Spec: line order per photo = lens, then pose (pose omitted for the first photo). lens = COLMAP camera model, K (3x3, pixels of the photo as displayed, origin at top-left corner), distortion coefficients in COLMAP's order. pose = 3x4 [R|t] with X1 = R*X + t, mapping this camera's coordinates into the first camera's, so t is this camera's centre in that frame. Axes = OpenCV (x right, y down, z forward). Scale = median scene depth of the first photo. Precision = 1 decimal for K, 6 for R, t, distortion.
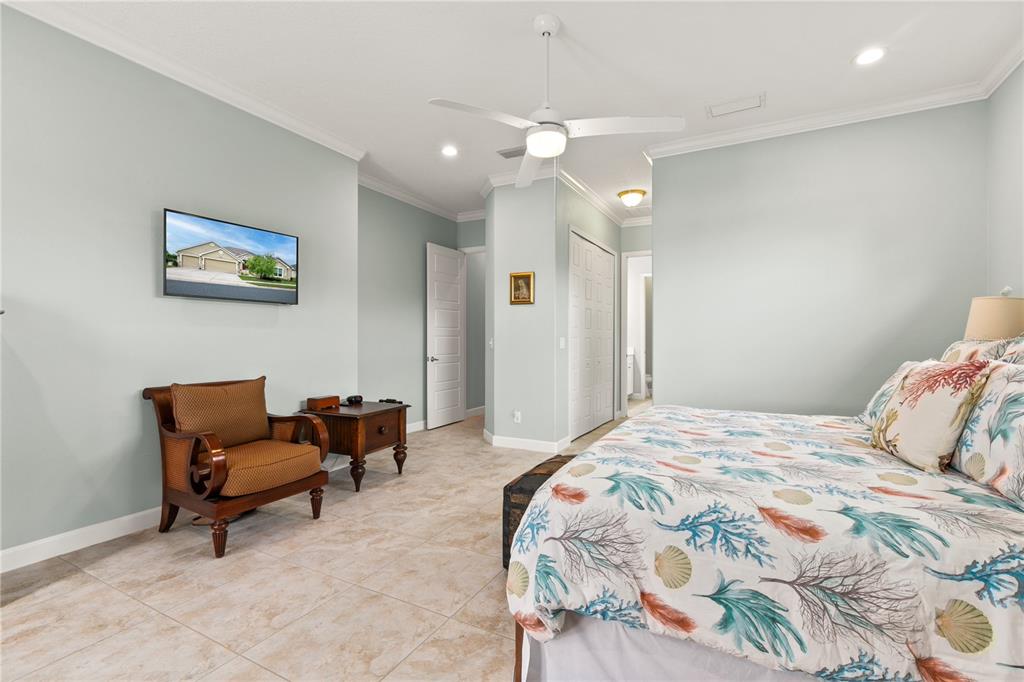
lens RADIAL K [[464.2, 0, 512.7], [0, 464.2, 338.6], [0, 0, 1]] dist [0.004938, -0.000111]
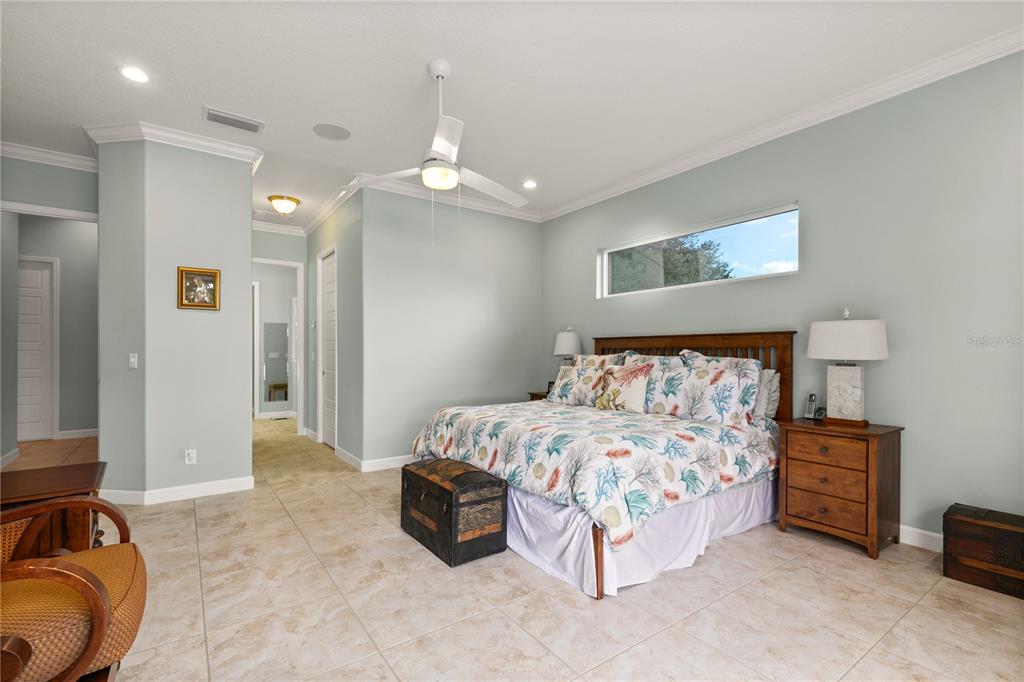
lens RADIAL K [[464.2, 0, 508.0], [0, 464.2, 350.9], [0, 0, 1]] dist [0.004938, -0.000111]
pose [[0.444883, 0.000025, 0.895589, -1.219171], [-0.001165, 0.999999, 0.000551, -0.016143], [-0.895588, -0.001289, 0.444883, 0.522590]]
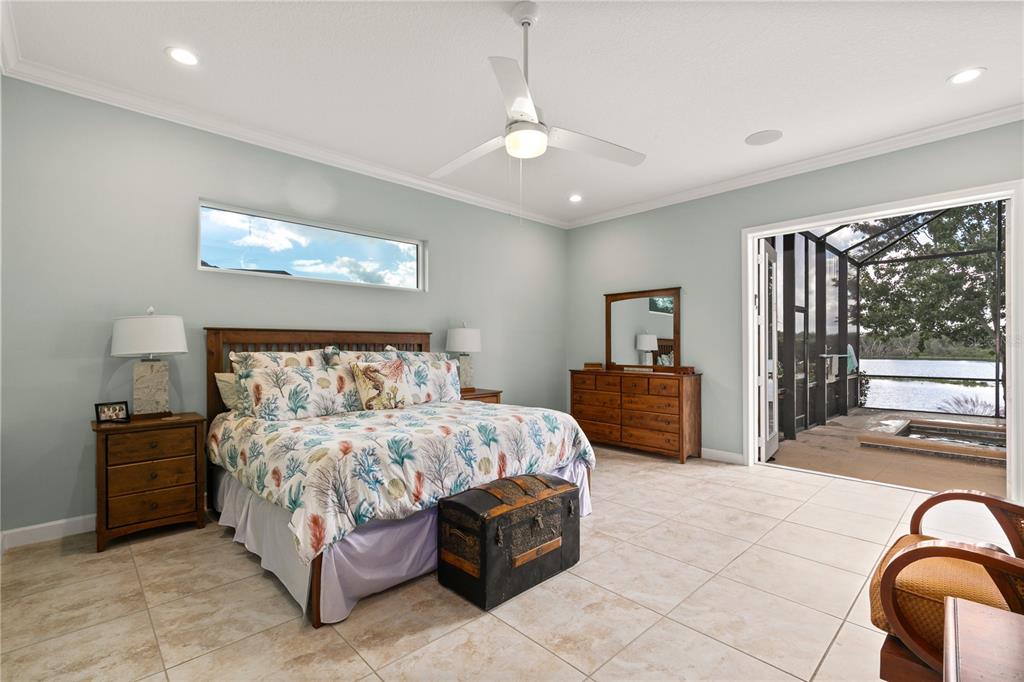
lens RADIAL K [[464.2, 0, 511.6], [0, 464.2, 347.9], [0, 0, 1]] dist [0.004938, -0.000111]
pose [[-0.951646, -0.001655, 0.307193, -0.266469], [-0.000767, 0.999995, 0.003009, -0.016072], [-0.307197, 0.002628, -0.951642, 2.725985]]
